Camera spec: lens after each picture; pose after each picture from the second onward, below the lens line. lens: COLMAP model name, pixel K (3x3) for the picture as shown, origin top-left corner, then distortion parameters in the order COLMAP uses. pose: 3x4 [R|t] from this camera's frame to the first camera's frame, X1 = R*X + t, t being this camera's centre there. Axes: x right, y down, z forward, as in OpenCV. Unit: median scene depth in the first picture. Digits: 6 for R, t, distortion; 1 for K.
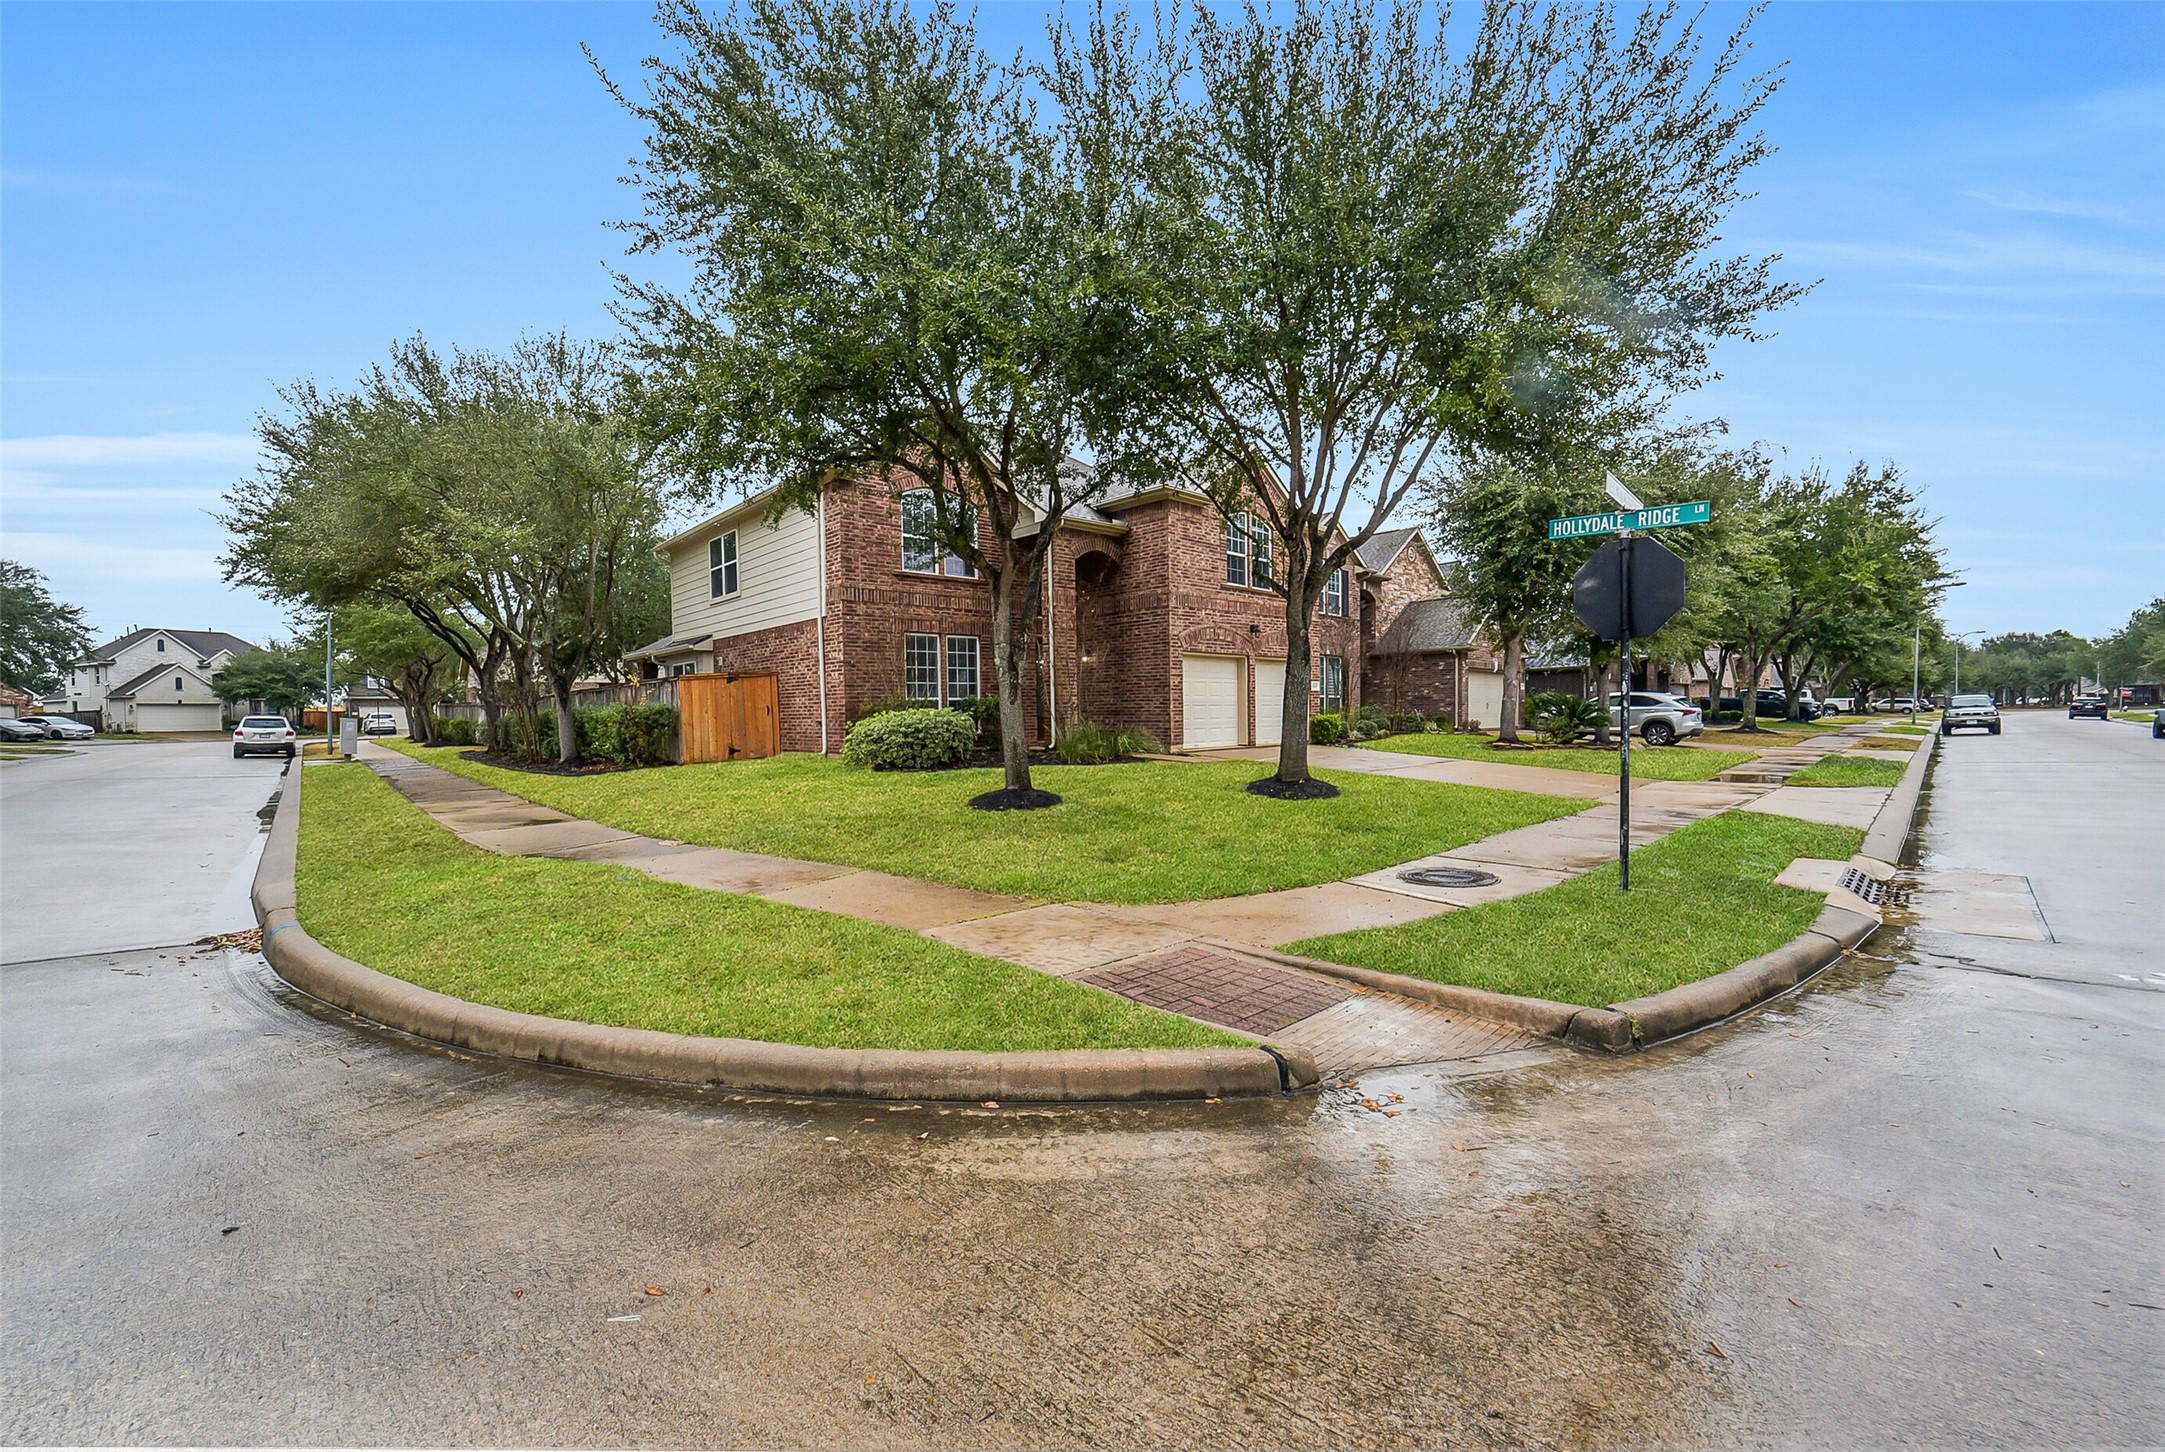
lens RADIAL K [[851.4, 0, 1081.9], [0, 851.4, 740.3], [0, 0, 1]] dist [-0.040292, 0.010906]
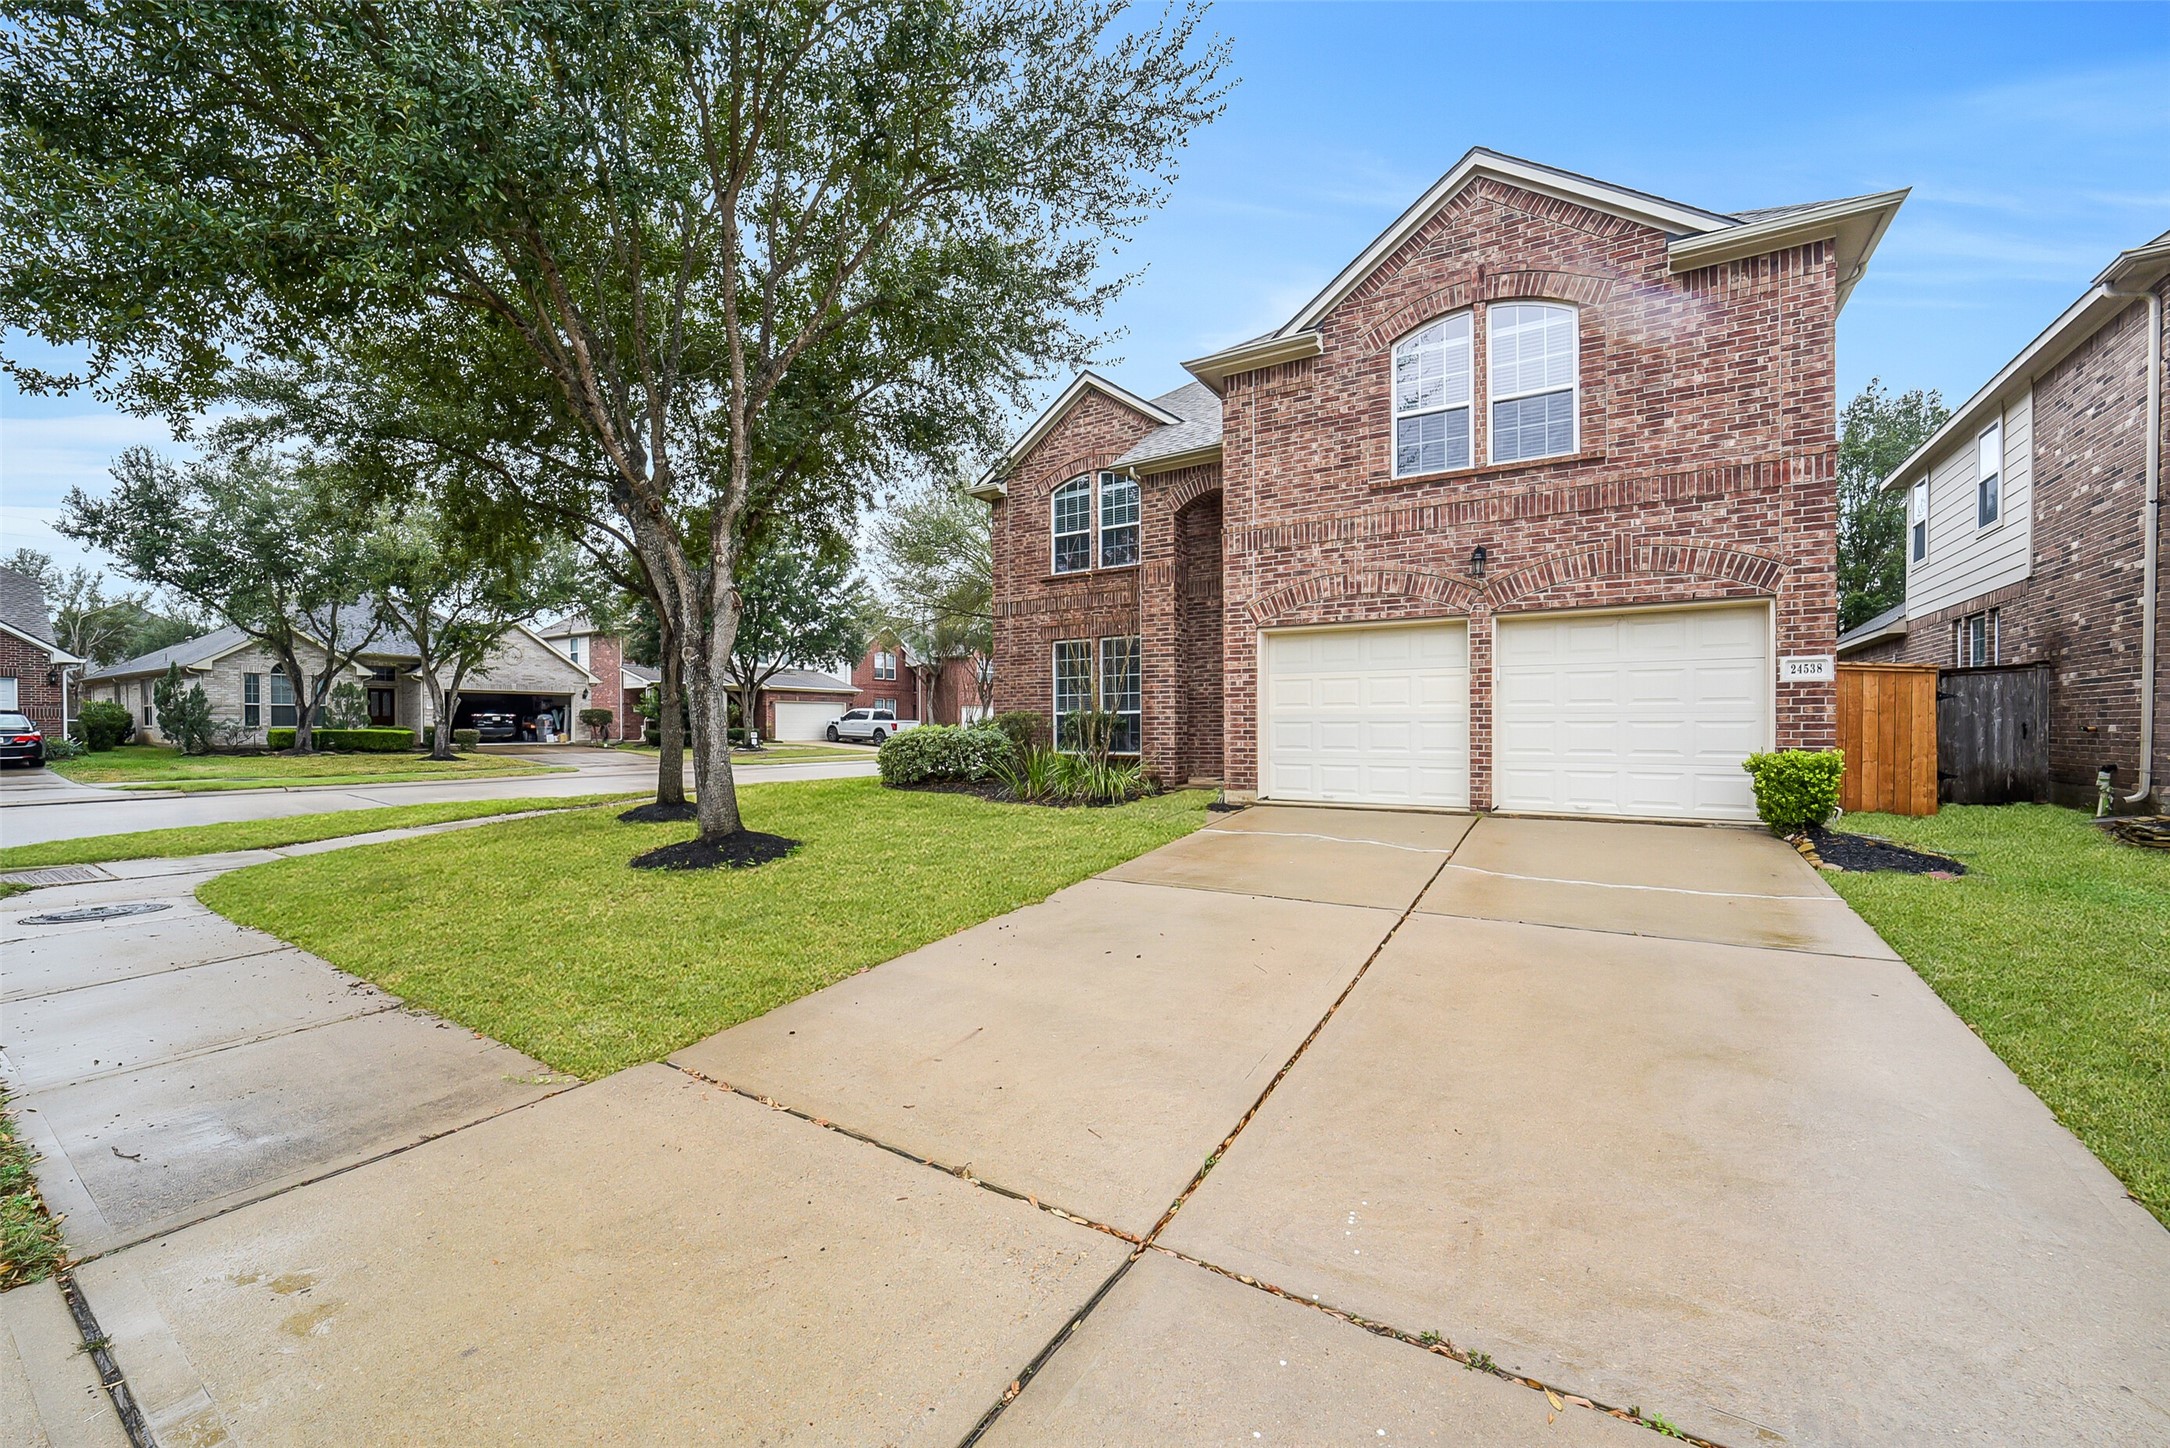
lens RADIAL K [[853.4, 0, 1084.4], [0, 853.4, 738.3], [0, 0, 1]] dist [-0.040292, 0.010906]
pose [[0.240612, 0.028120, -0.970214, 0.655043], [-0.032343, 0.999257, 0.020941, -0.039137], [0.970082, 0.026341, 0.241343, 0.757499]]
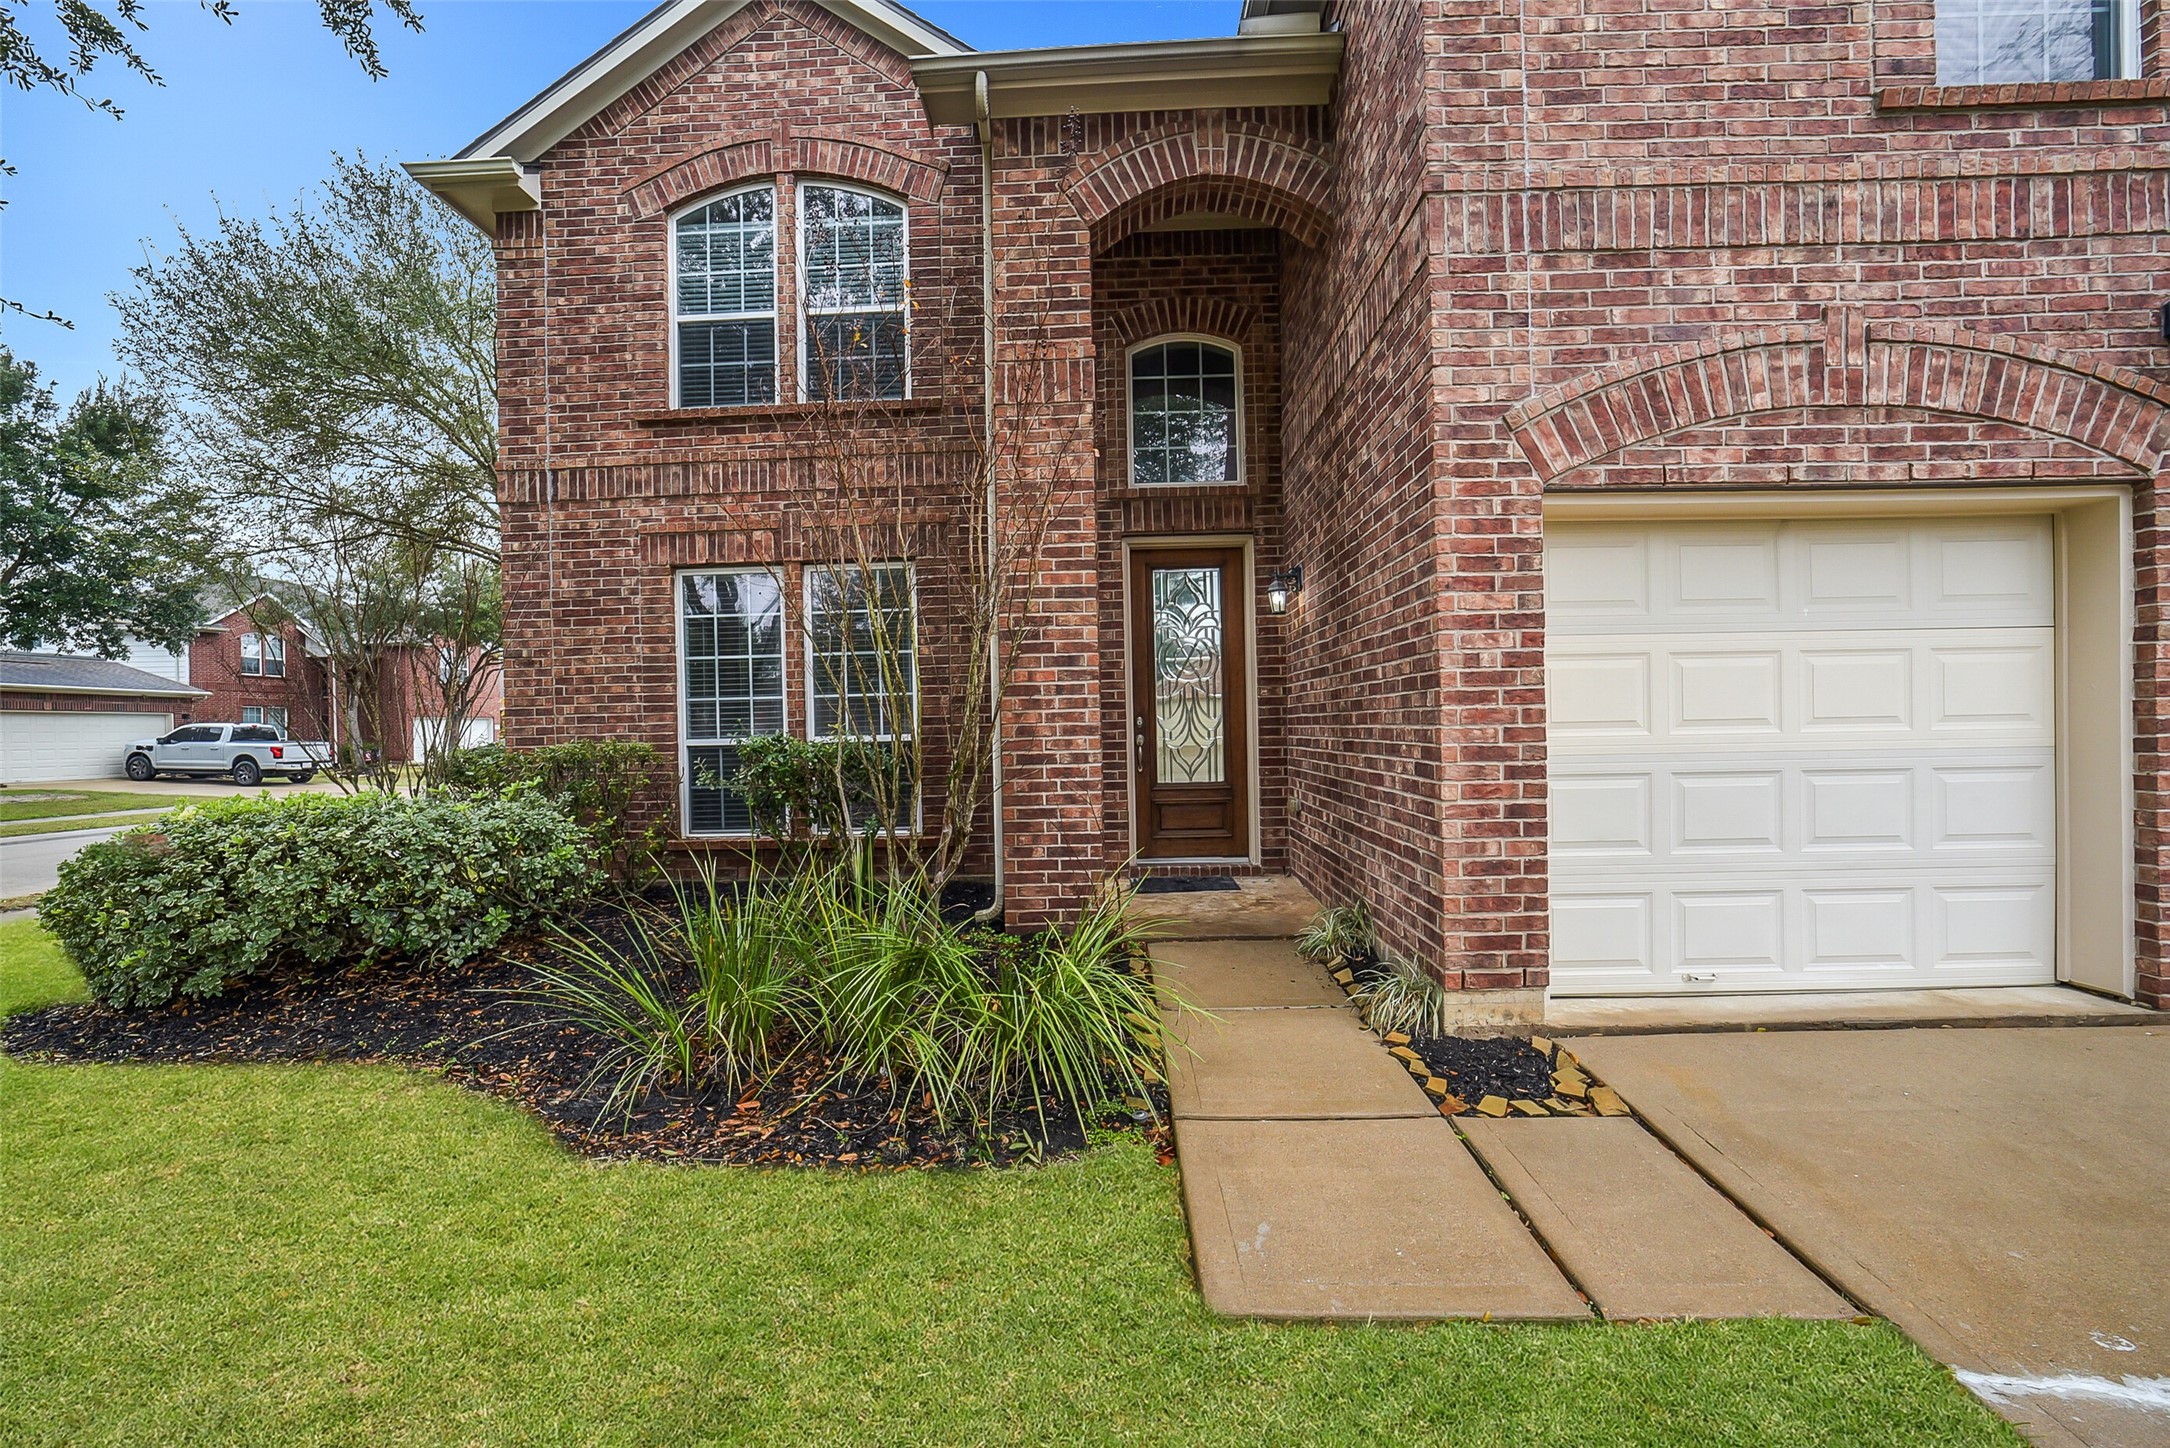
lens RADIAL K [[853.4, 0, 1084.4], [0, 853.4, 738.3], [0, 0, 1]] dist [-0.040292, 0.010906]
pose [[0.700911, 0.010296, -0.713175, 0.181406], [-0.015419, 0.999881, -0.000719, -0.049260], [0.713082, 0.011500, 0.700986, 0.806687]]
